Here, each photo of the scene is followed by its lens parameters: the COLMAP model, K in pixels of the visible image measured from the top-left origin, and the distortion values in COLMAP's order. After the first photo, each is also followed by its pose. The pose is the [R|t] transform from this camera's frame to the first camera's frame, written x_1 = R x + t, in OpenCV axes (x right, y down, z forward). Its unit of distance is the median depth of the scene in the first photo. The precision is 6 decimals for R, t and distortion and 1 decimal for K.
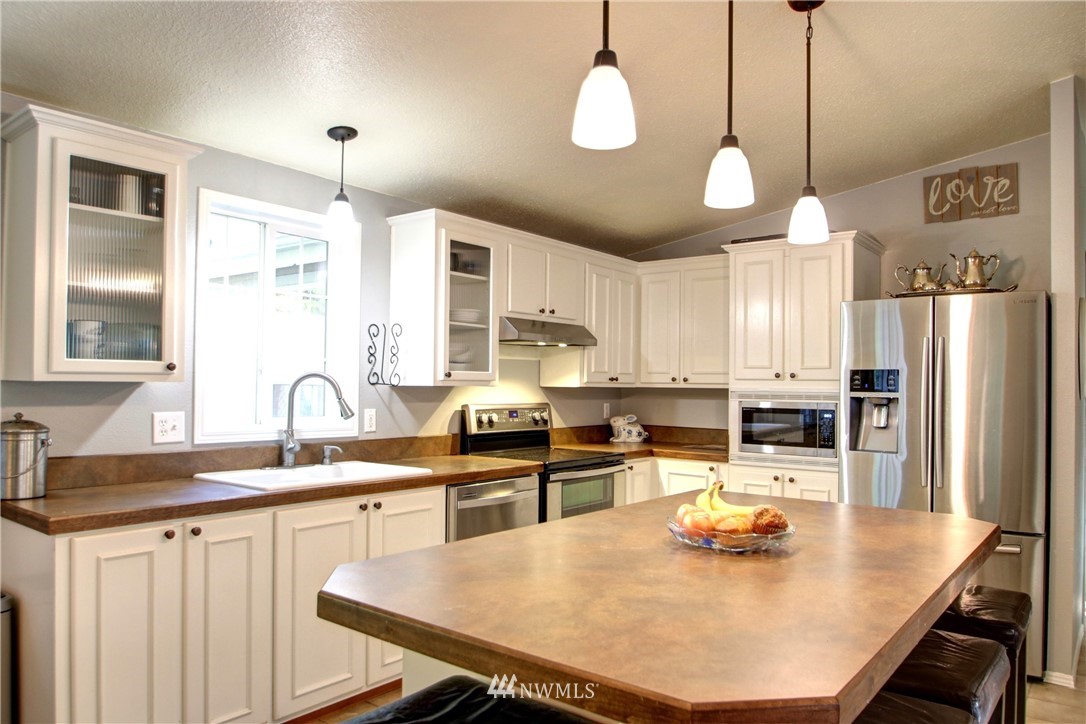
lens RADIAL K [[744.5, 0, 543.6], [0, 744.5, 377.3], [0, 0, 1]] dist [-0.031579, -0.000632]
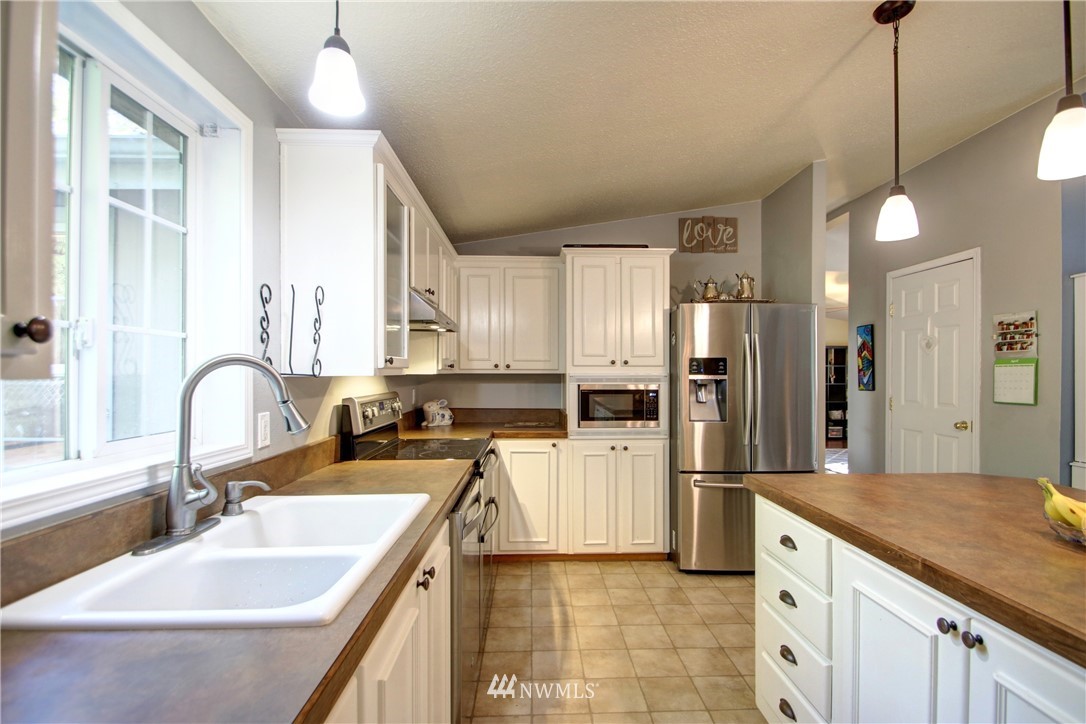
lens RADIAL K [[509.5, 0, 548.5], [0, 509.5, 374.4], [0, 0, 1]] dist [0.011050, -0.020258]
pose [[0.762538, -0.014373, 0.646784, -0.296773], [0.001310, 0.999785, 0.020672, -0.000198], [-0.646942, -0.014916, 0.762393, 0.440285]]
